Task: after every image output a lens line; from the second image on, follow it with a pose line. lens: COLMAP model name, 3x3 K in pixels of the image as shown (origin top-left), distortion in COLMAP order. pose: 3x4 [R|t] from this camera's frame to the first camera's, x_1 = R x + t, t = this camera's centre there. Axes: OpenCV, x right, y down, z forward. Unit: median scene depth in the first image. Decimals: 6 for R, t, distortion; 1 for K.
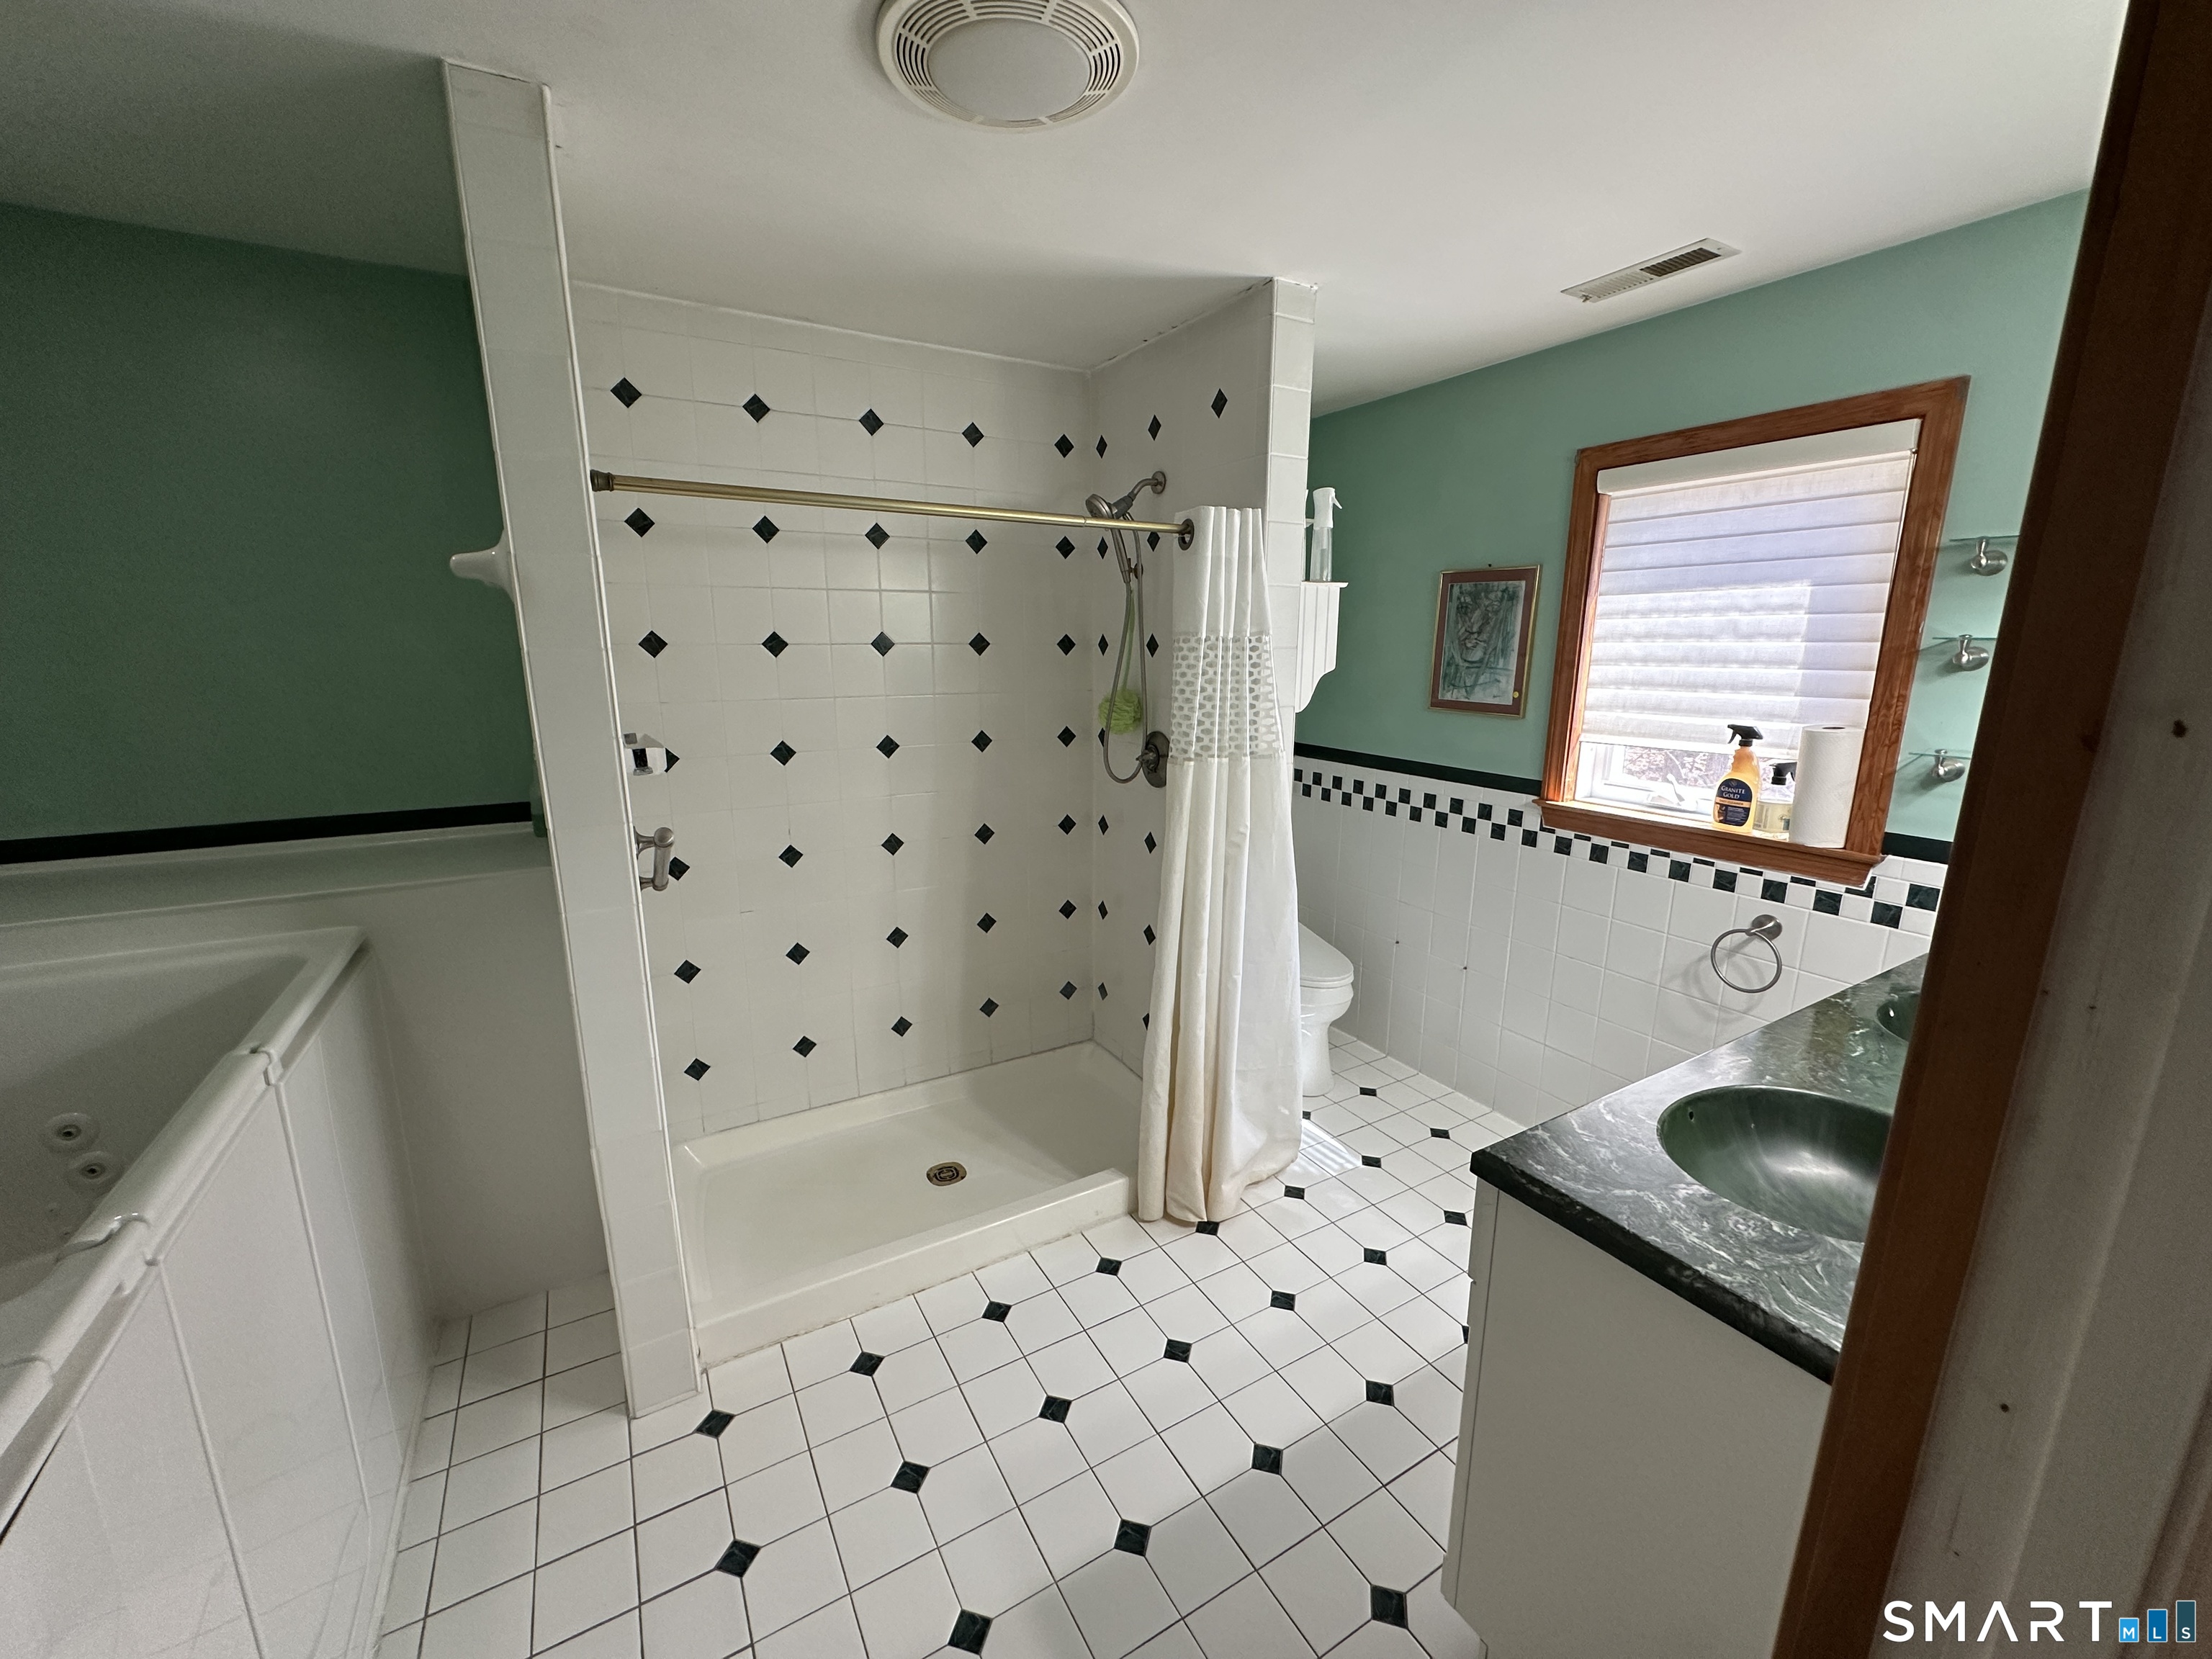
lens RADIAL K [[881.4, 0, 1106.6], [0, 881.4, 827.7], [0, 0, 1]] dist [0.001347, -0.000045]
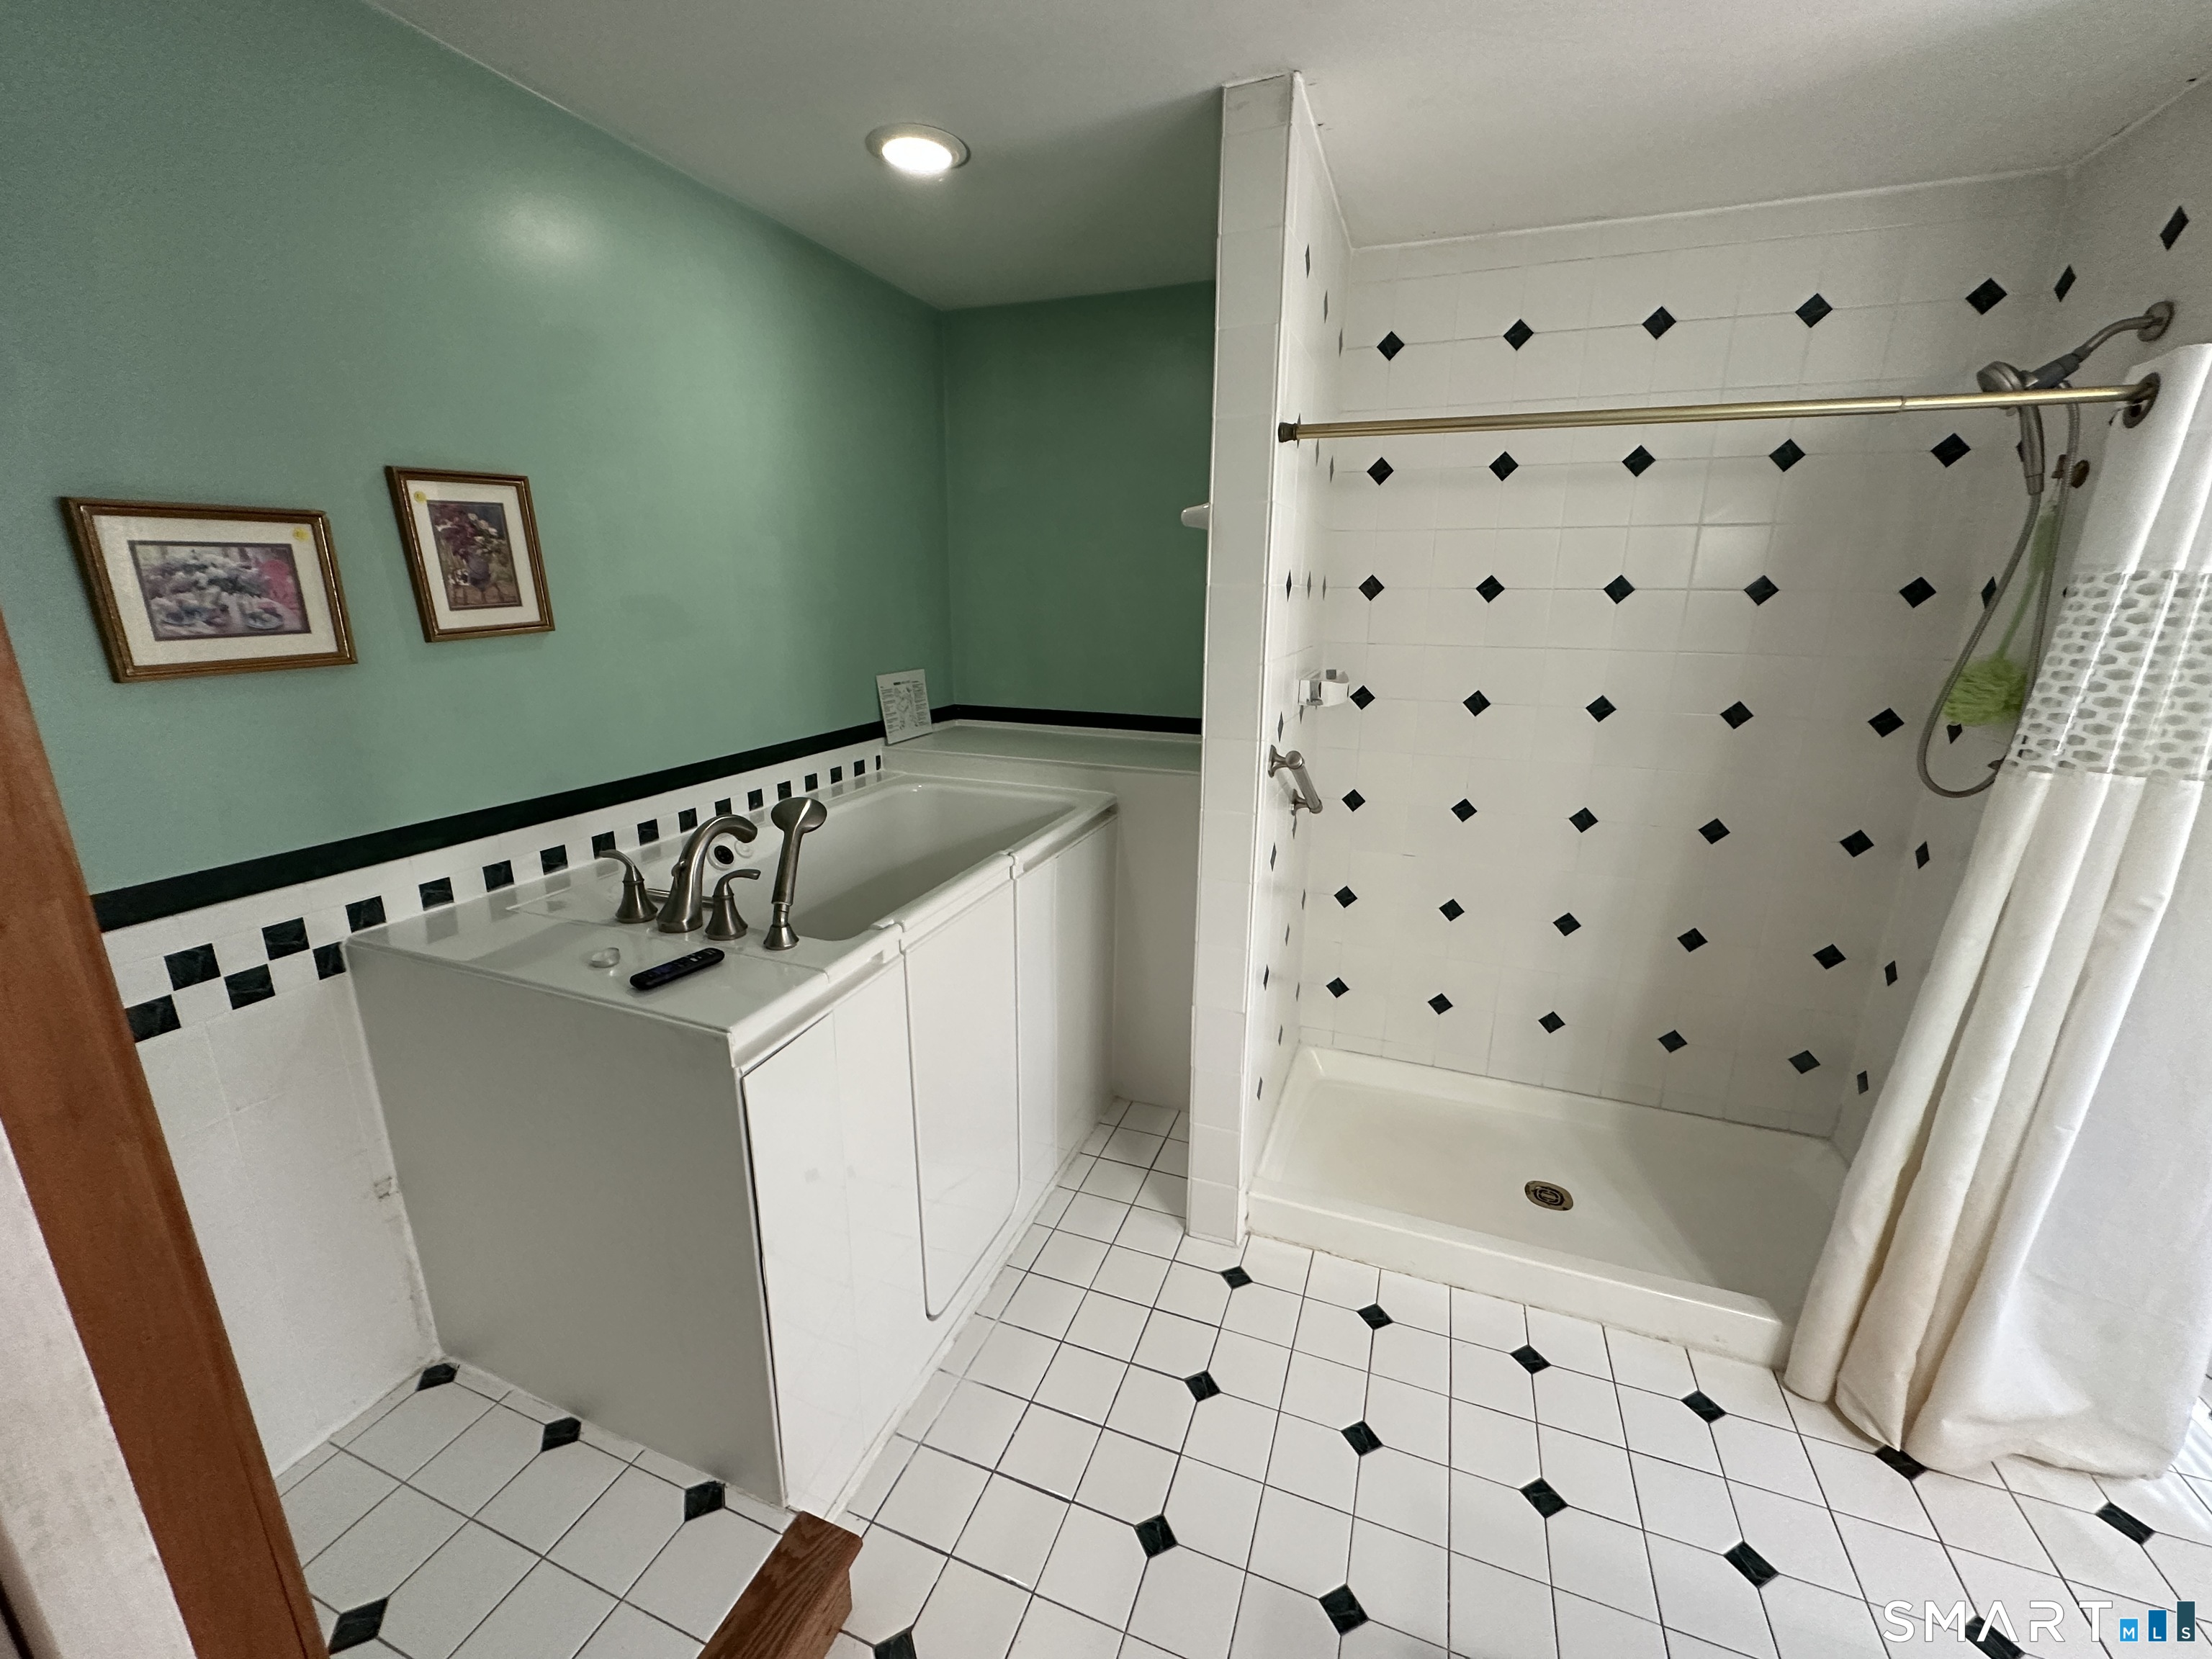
lens RADIAL K [[881.4, 0, 1100.0], [0, 881.4, 826.4], [0, 0, 1]] dist [0.001347, -0.000045]
pose [[0.635486, 0.202149, -0.745180, 0.134225], [-0.169236, 0.978118, 0.121015, 0.000145], [0.753337, 0.049208, 0.655791, 0.073691]]
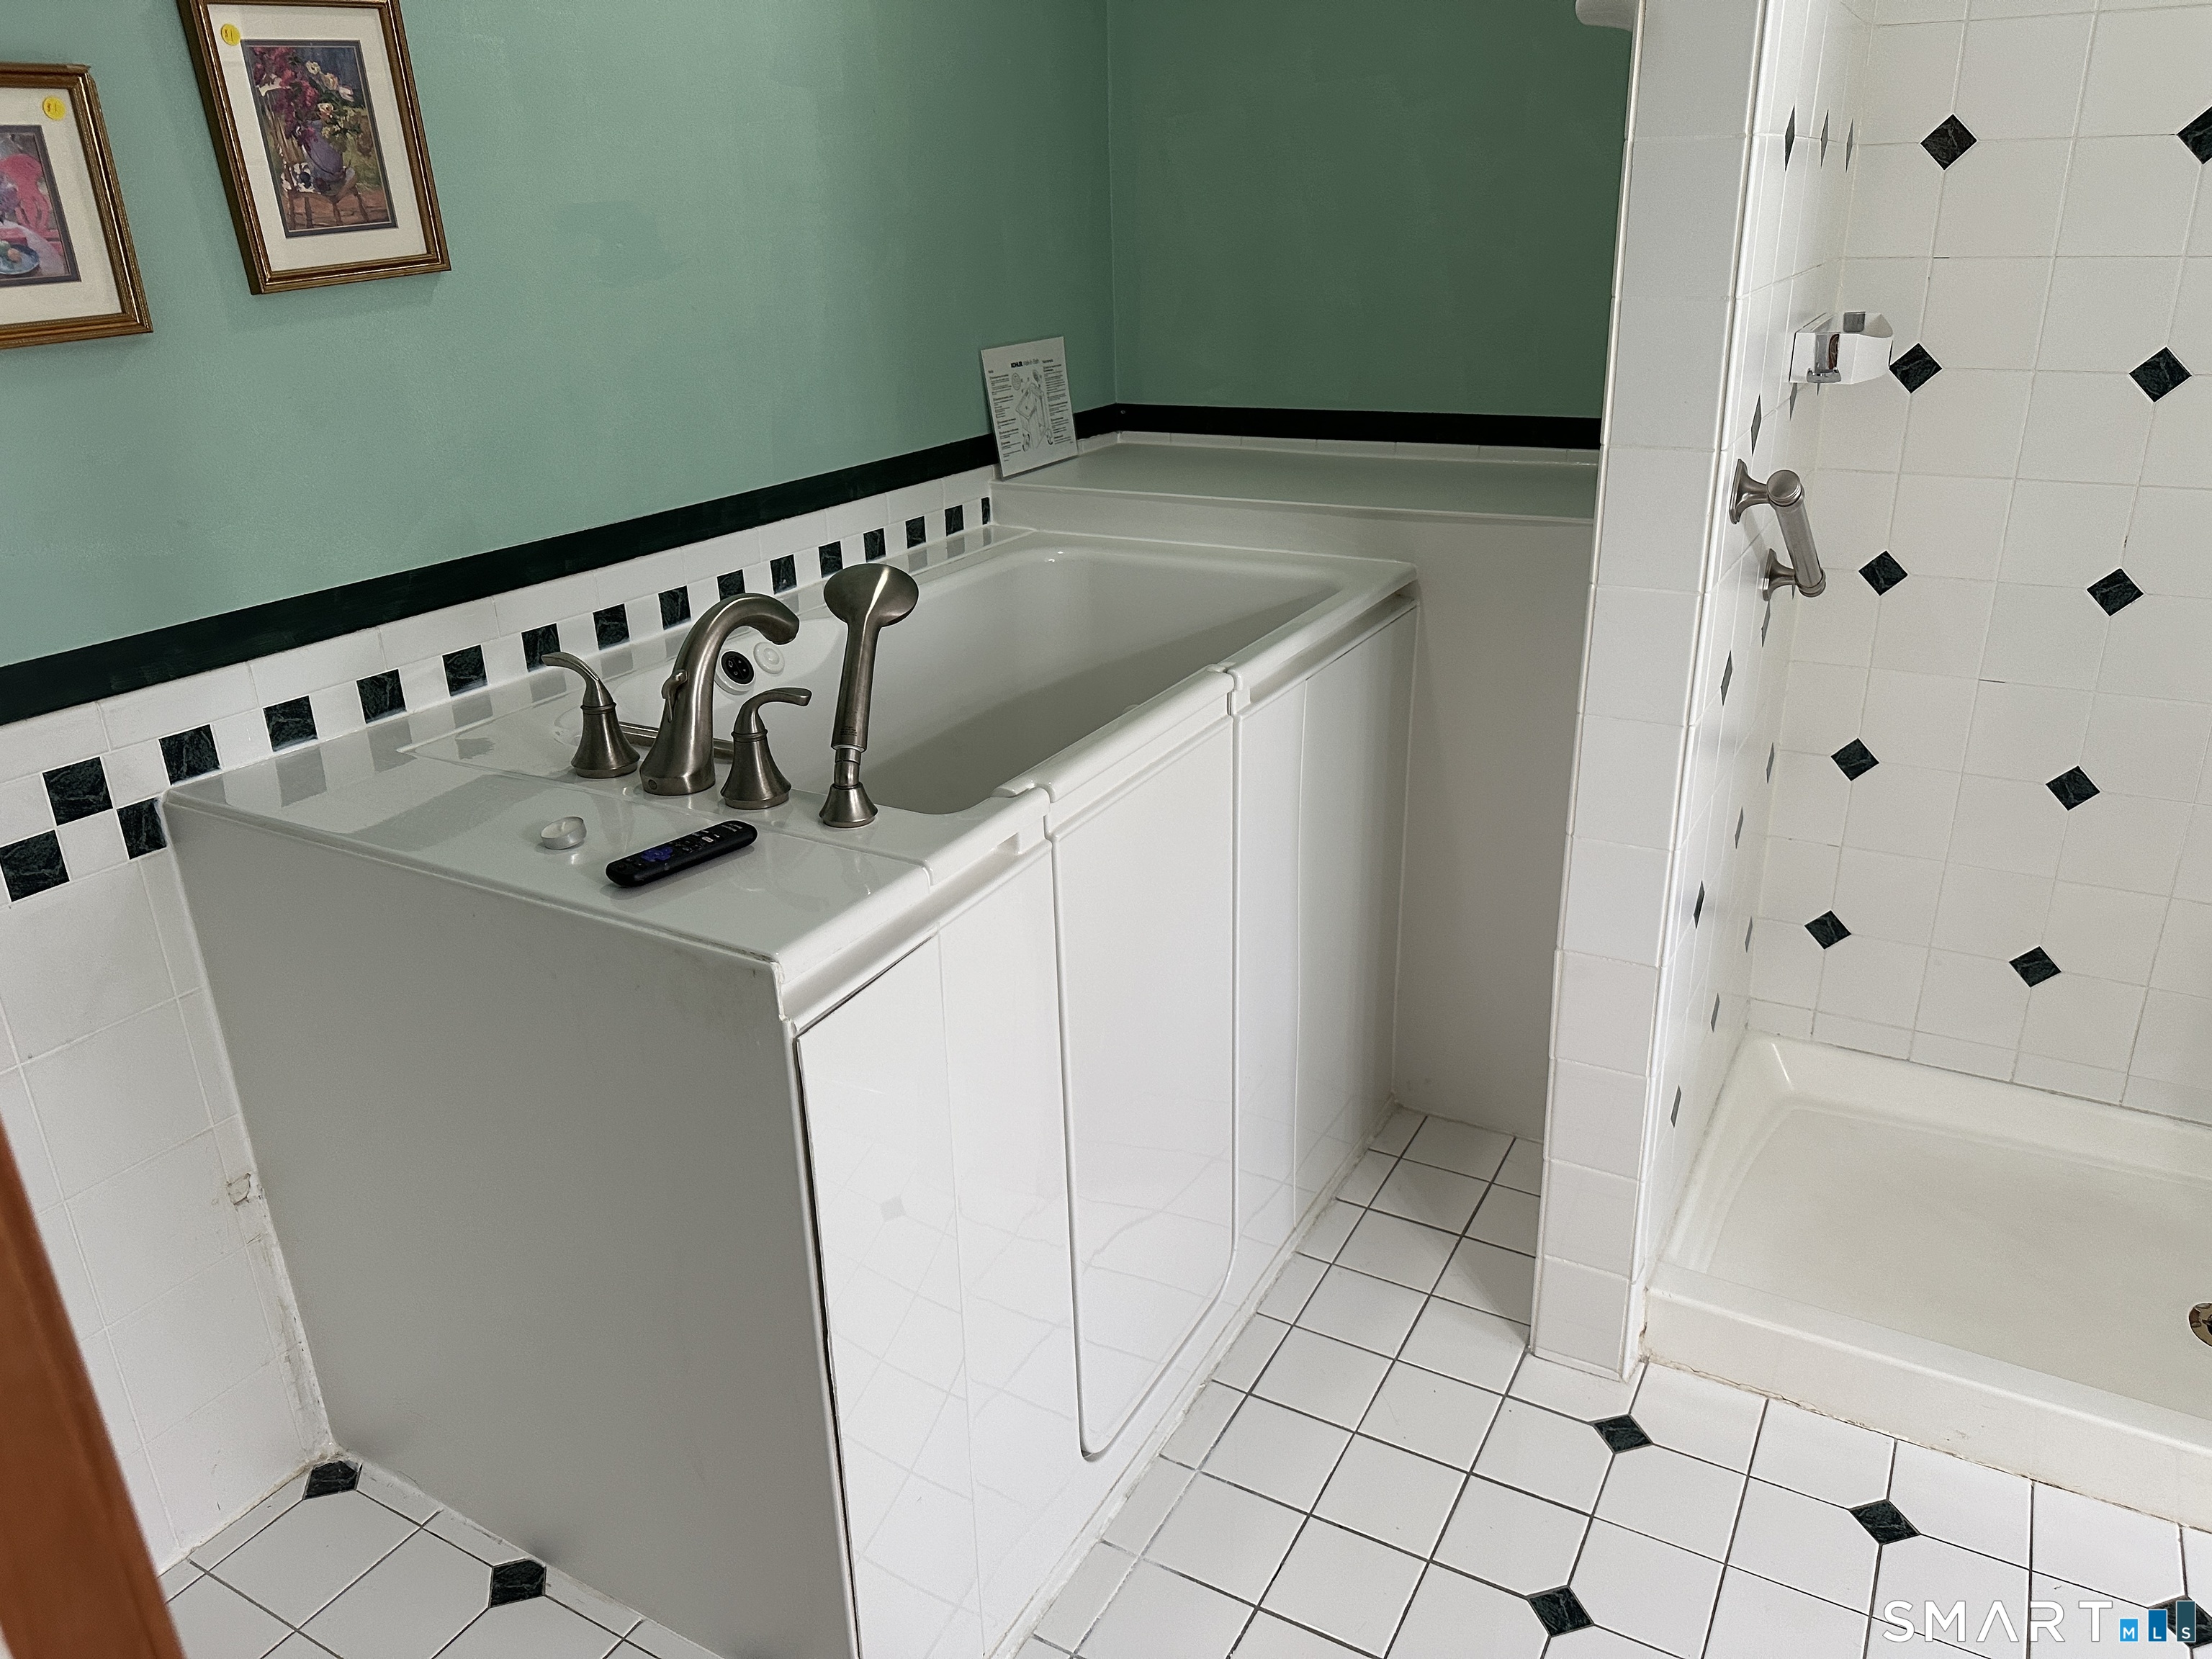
lens RADIAL K [[1548.6, 0, 1102.2], [0, 1548.6, 809.6], [0, 0, 1]] dist [0.058807, -0.073556]
pose [[0.513141, 0.294840, -0.806075, 0.107389], [-0.152318, 0.955522, 0.252539, 0.015667], [0.844681, -0.006808, 0.535227, 0.065830]]
